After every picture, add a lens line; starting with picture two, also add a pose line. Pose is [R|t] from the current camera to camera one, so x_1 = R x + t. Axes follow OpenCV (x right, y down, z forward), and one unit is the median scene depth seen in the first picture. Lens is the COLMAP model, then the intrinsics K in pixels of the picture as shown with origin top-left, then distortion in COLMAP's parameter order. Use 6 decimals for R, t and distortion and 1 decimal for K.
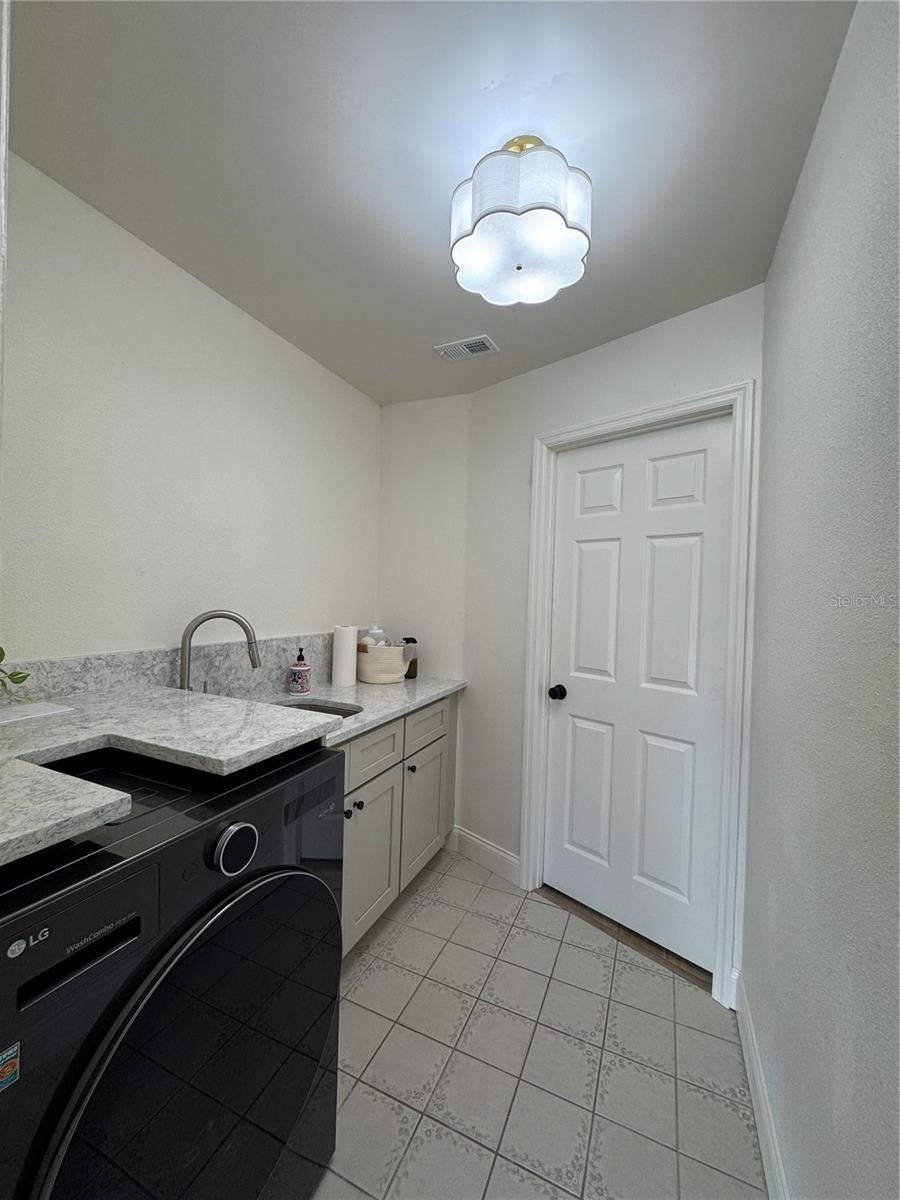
lens RADIAL K [[478.2, 0, 452.3], [0, 478.2, 598.2], [0, 0, 1]] dist [-0.003242, 0.000781]
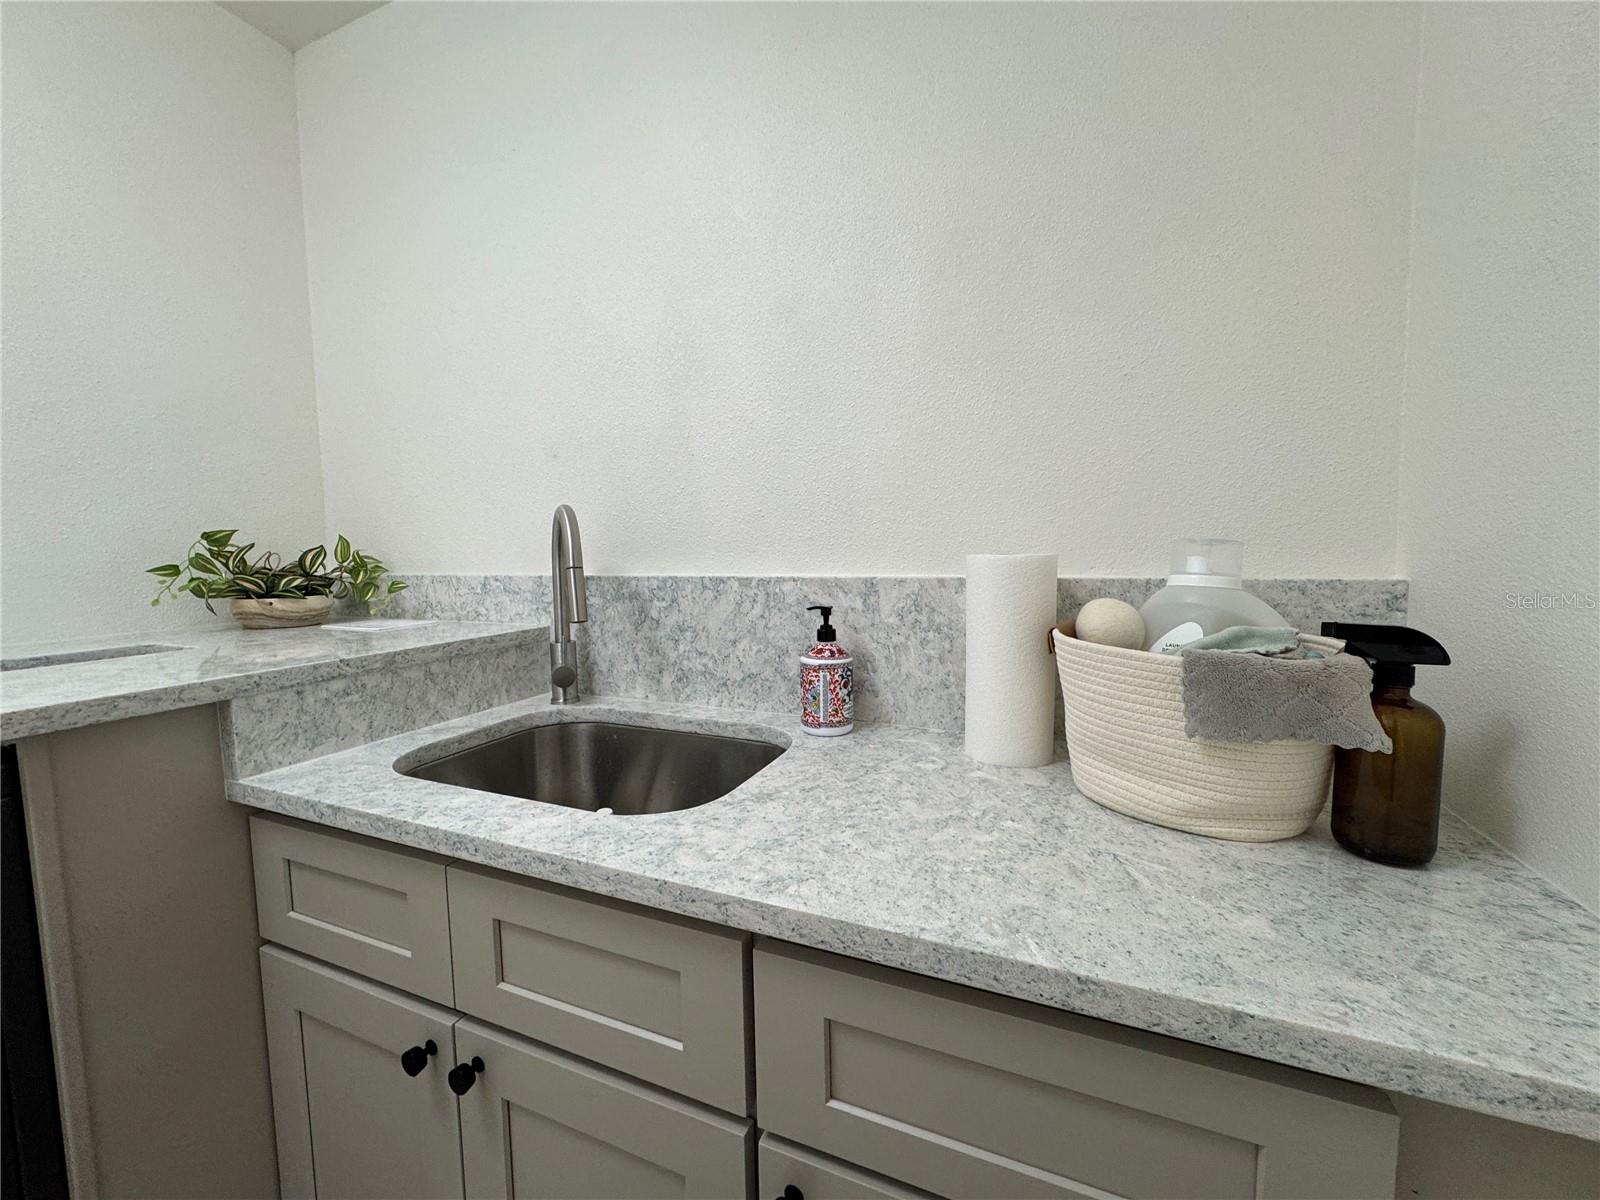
lens RADIAL K [[637.7, 0, 805.6], [0, 637.7, 603.8], [0, 0, 1]] dist [-0.003242, 0.000781]
pose [[0.017802, 0.054122, -0.998376, 0.199956], [0.004378, 0.998520, 0.054208, 0.085033], [0.999832, -0.005336, 0.017538, 1.107874]]
